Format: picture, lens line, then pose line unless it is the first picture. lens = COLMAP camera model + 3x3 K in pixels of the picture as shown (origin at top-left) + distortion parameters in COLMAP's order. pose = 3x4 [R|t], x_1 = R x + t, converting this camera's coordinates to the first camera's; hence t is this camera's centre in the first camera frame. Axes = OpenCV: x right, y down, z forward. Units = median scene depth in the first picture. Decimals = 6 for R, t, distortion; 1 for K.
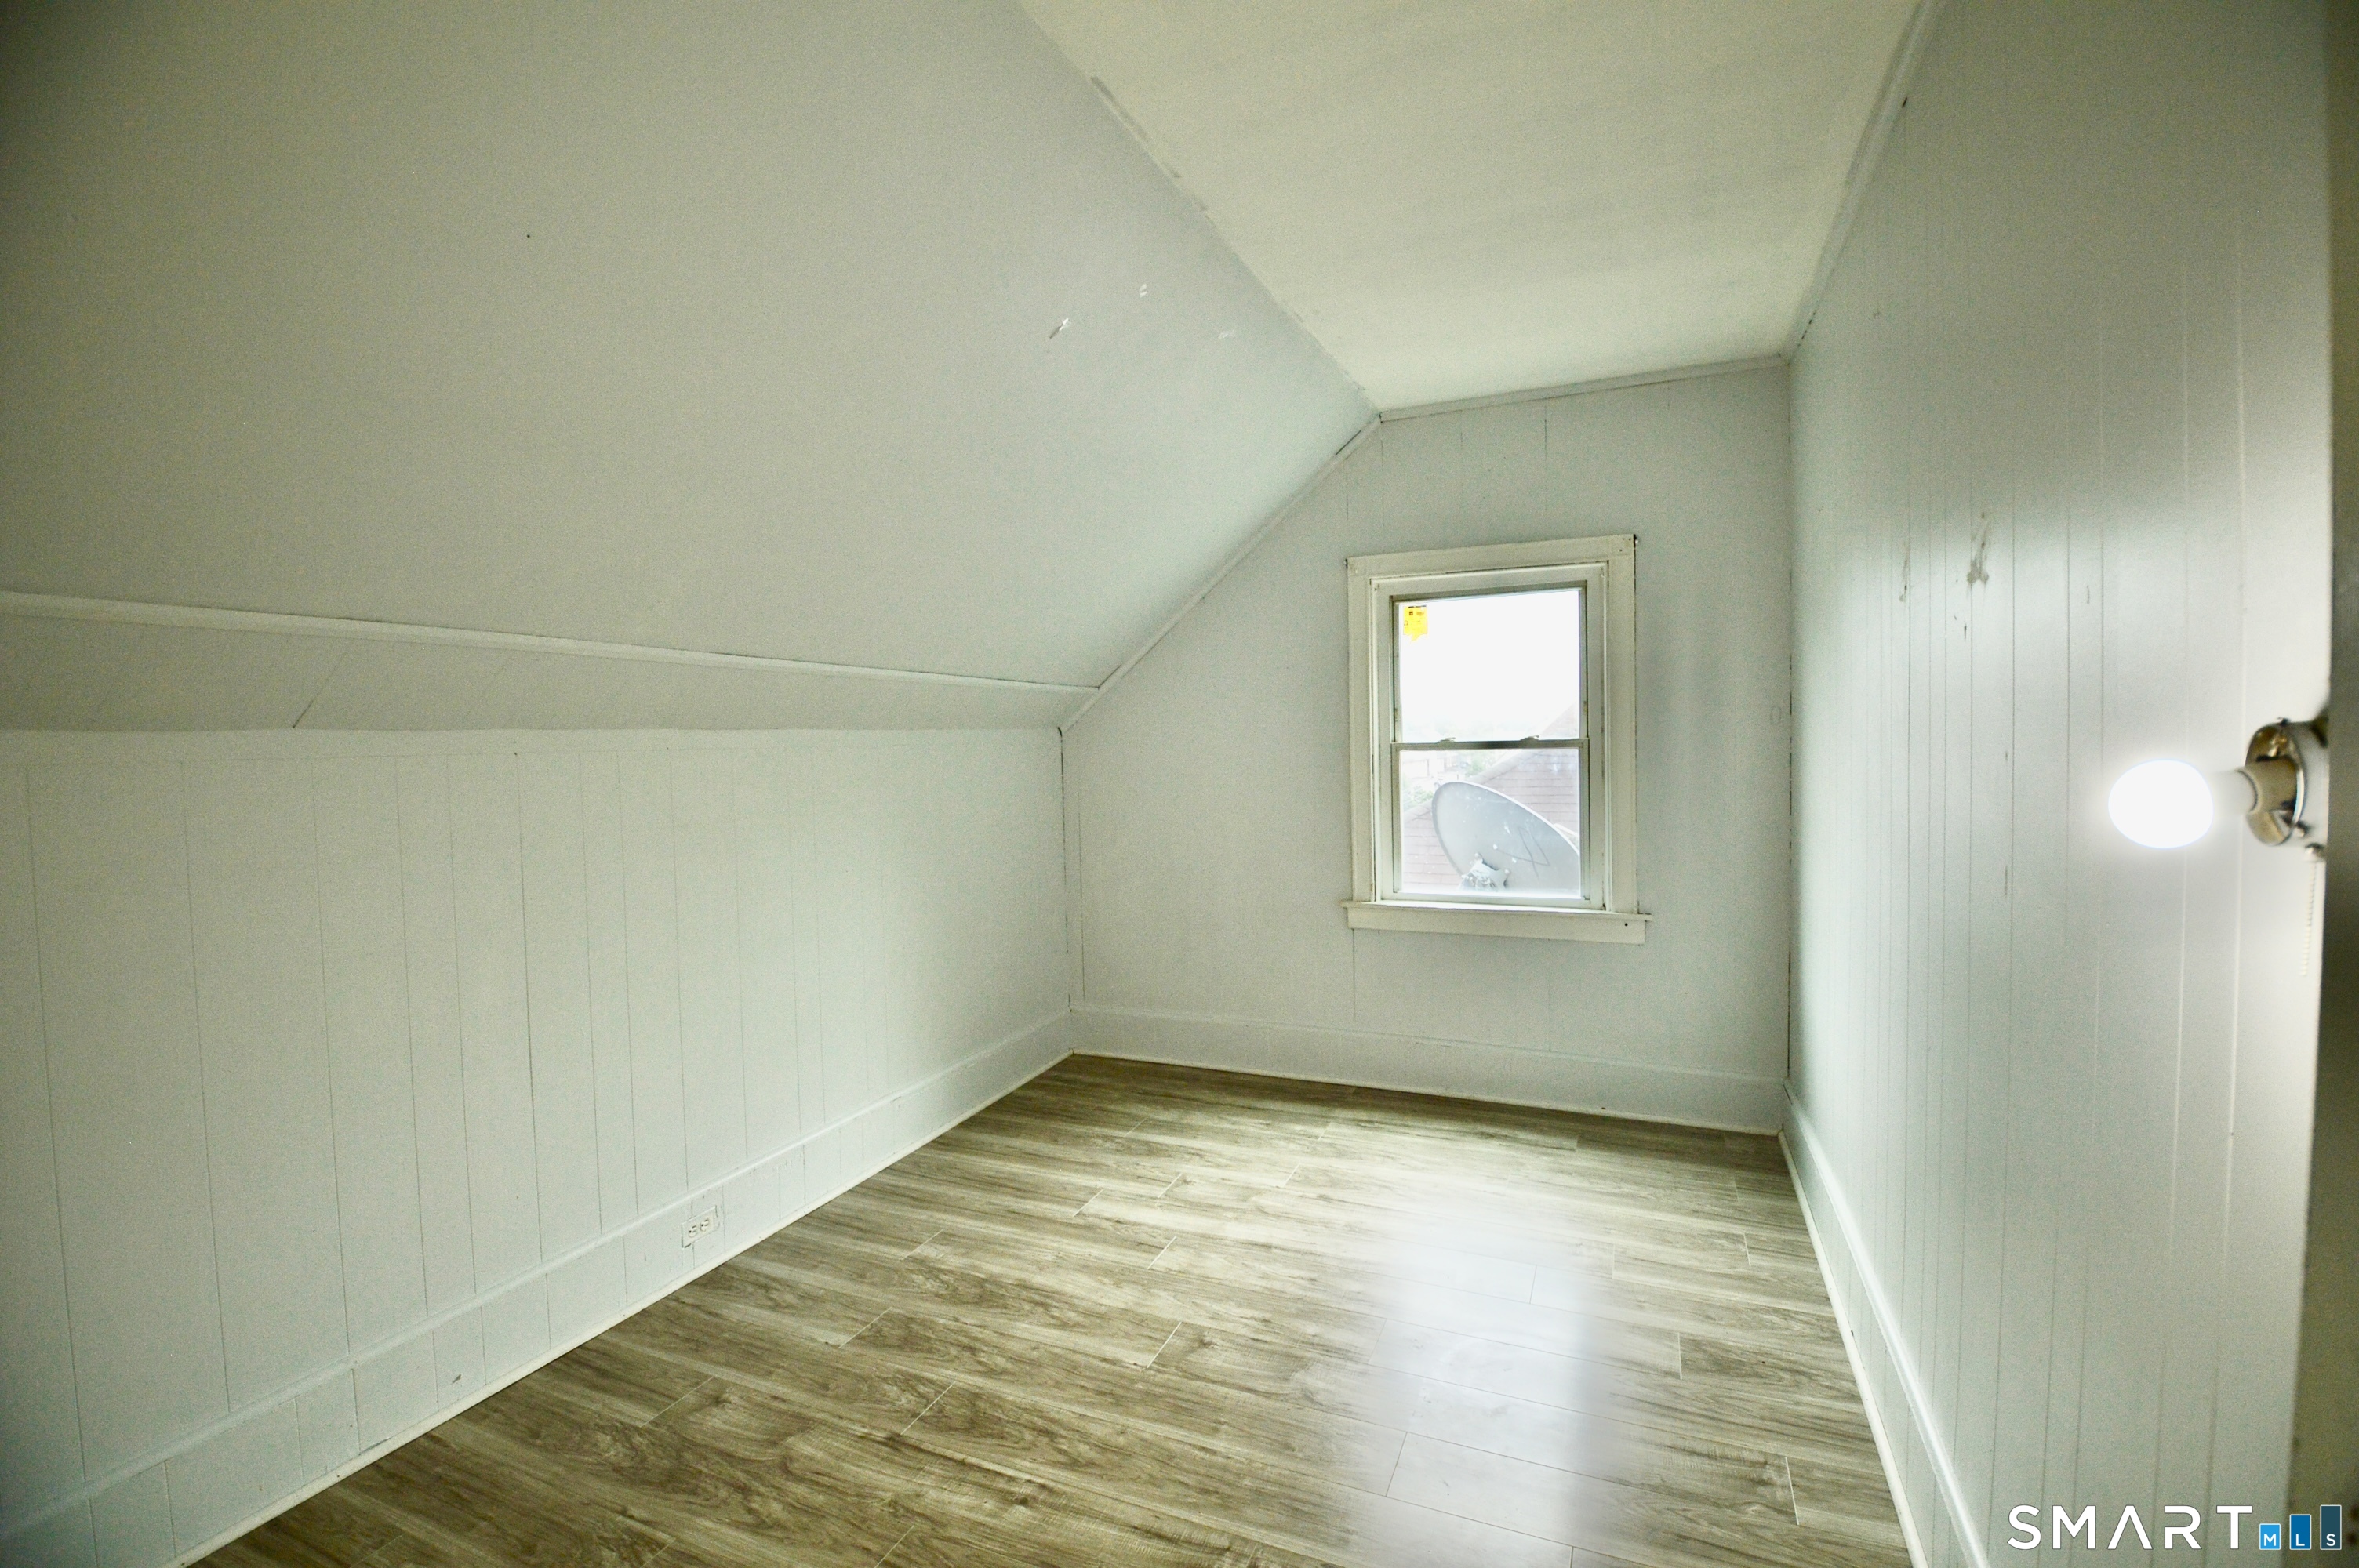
lens RADIAL K [[1069.4, 0, 1157.7], [0, 1069.4, 790.5], [0, 0, 1]] dist [0.003366, -0.009126]
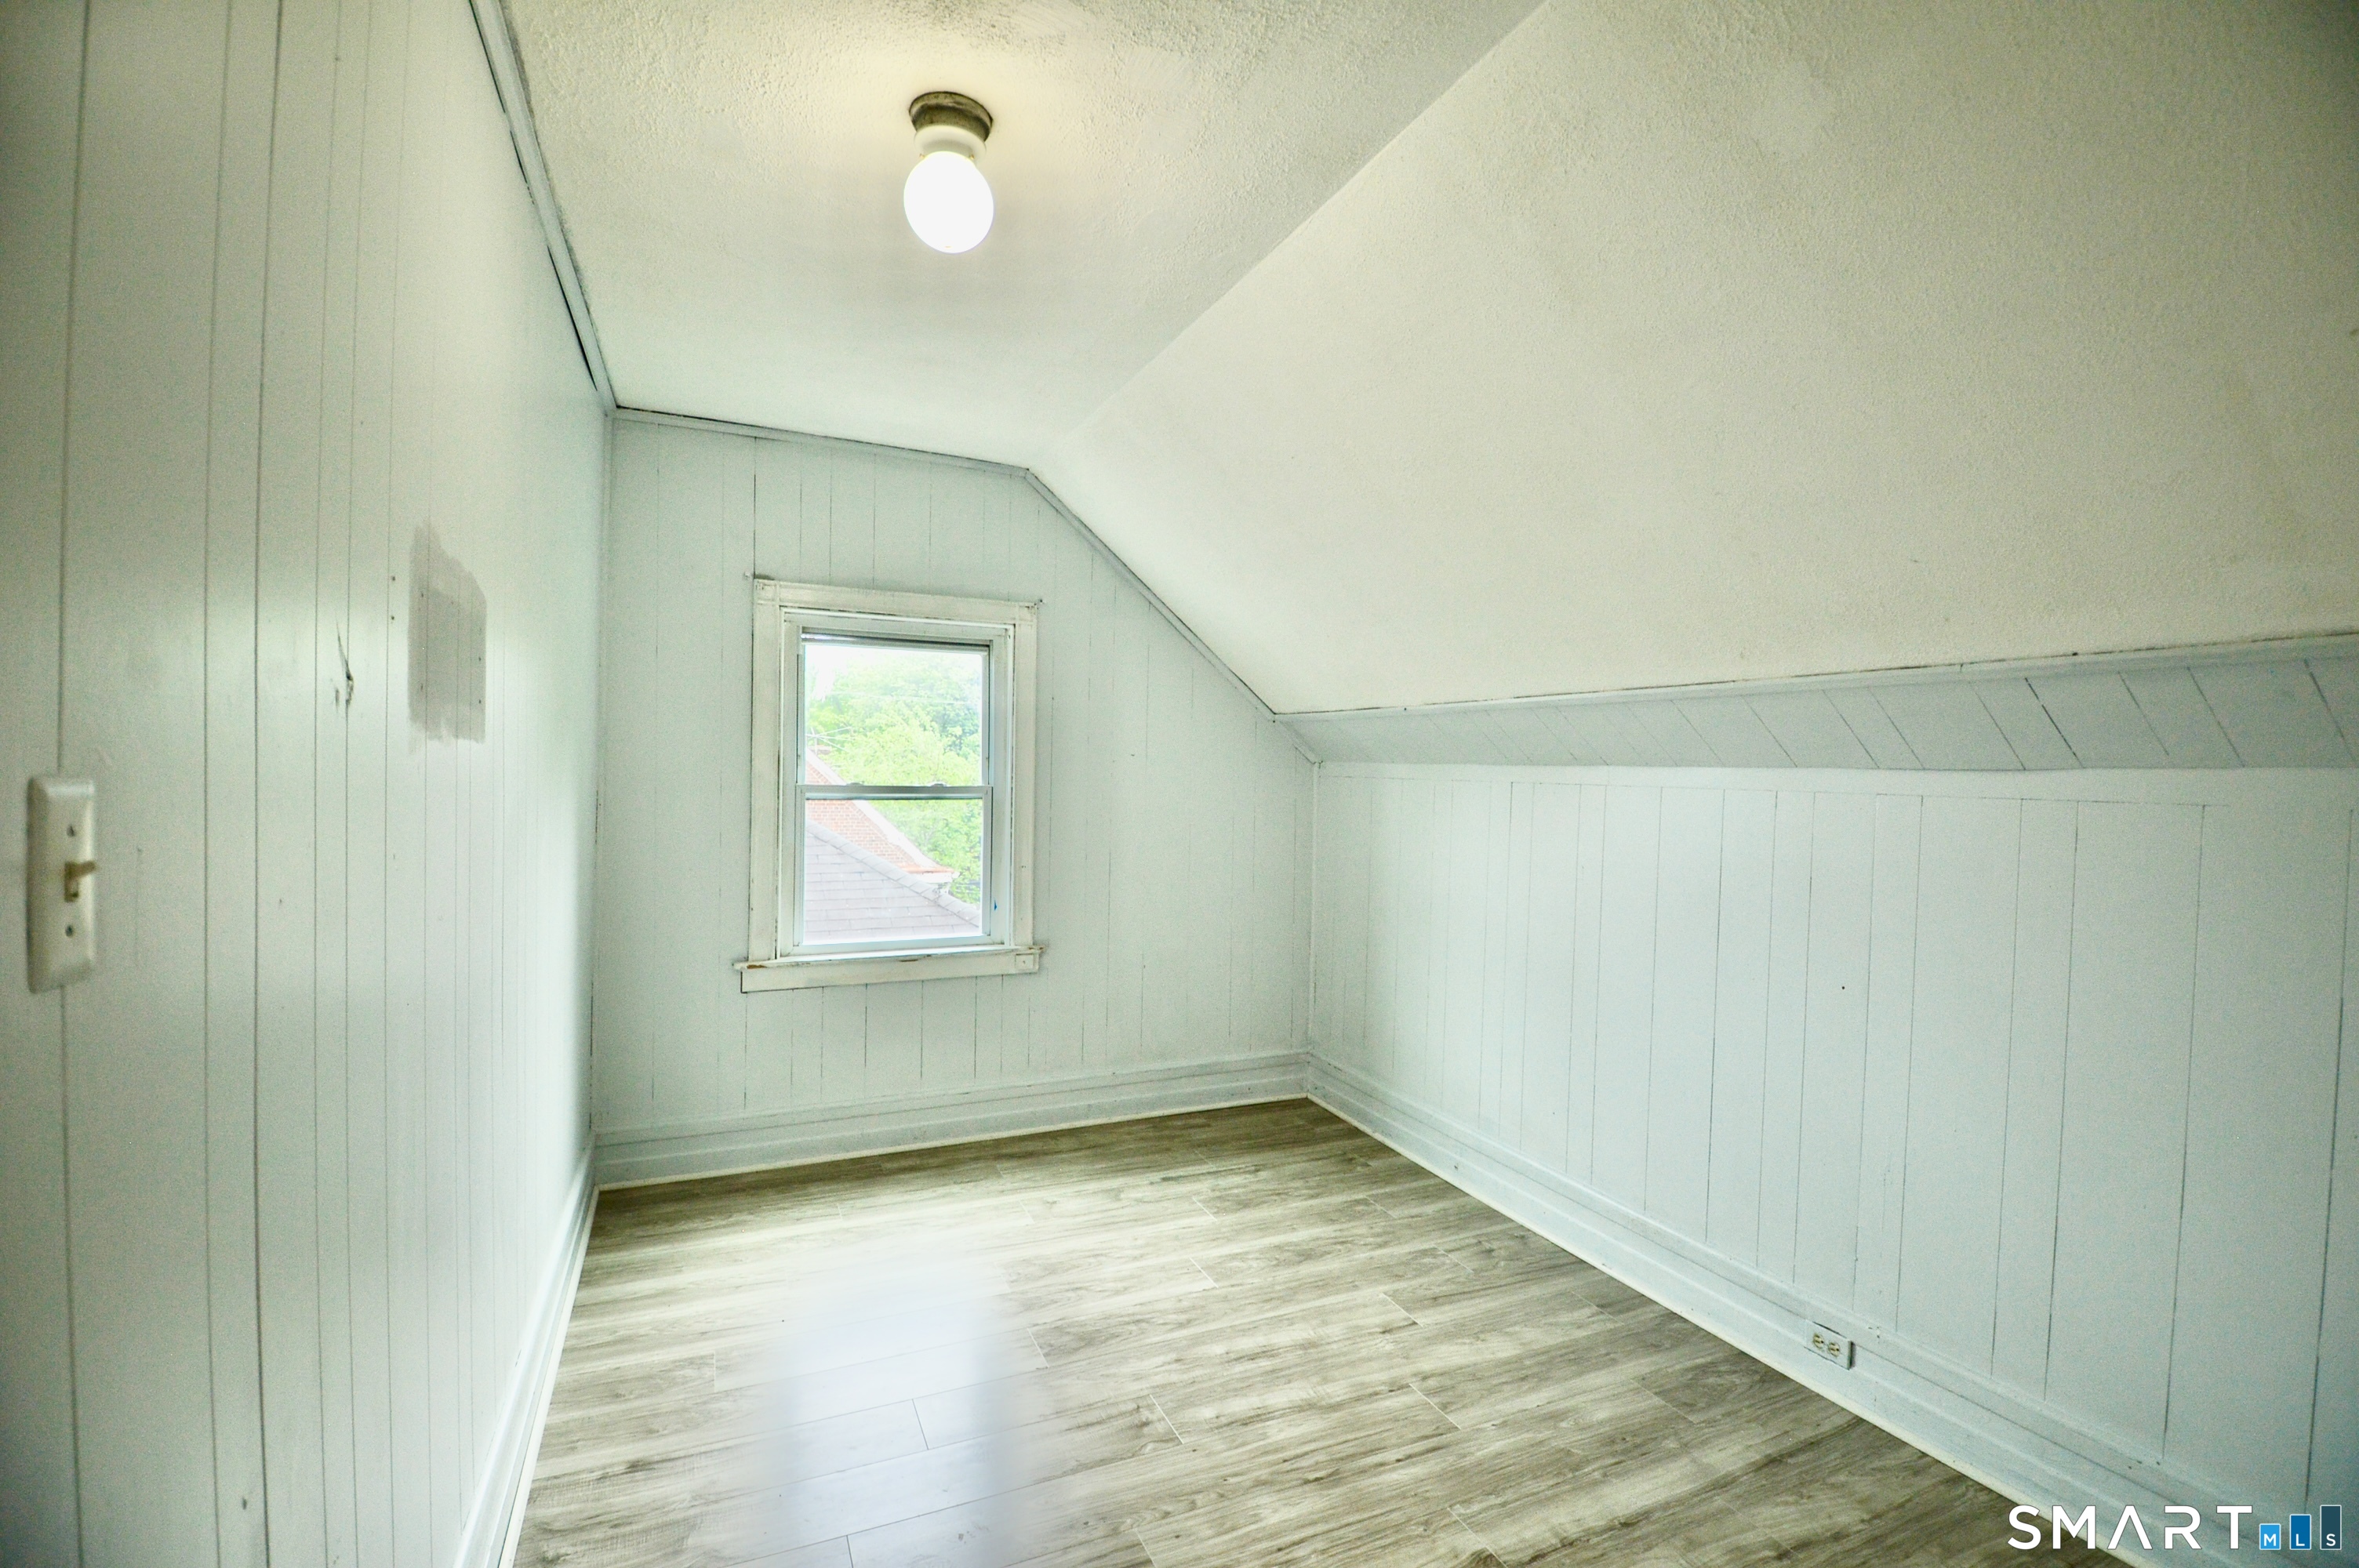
lens RADIAL K [[1069.4, 0, 1184.1], [0, 1069.4, 780.6], [0, 0, 1]] dist [0.003366, -0.009126]
pose [[0.667364, 0.020416, 0.744452, -0.262316], [0.017402, 0.998924, -0.042995, -0.002992], [-0.744528, 0.041648, 0.666291, 0.143946]]
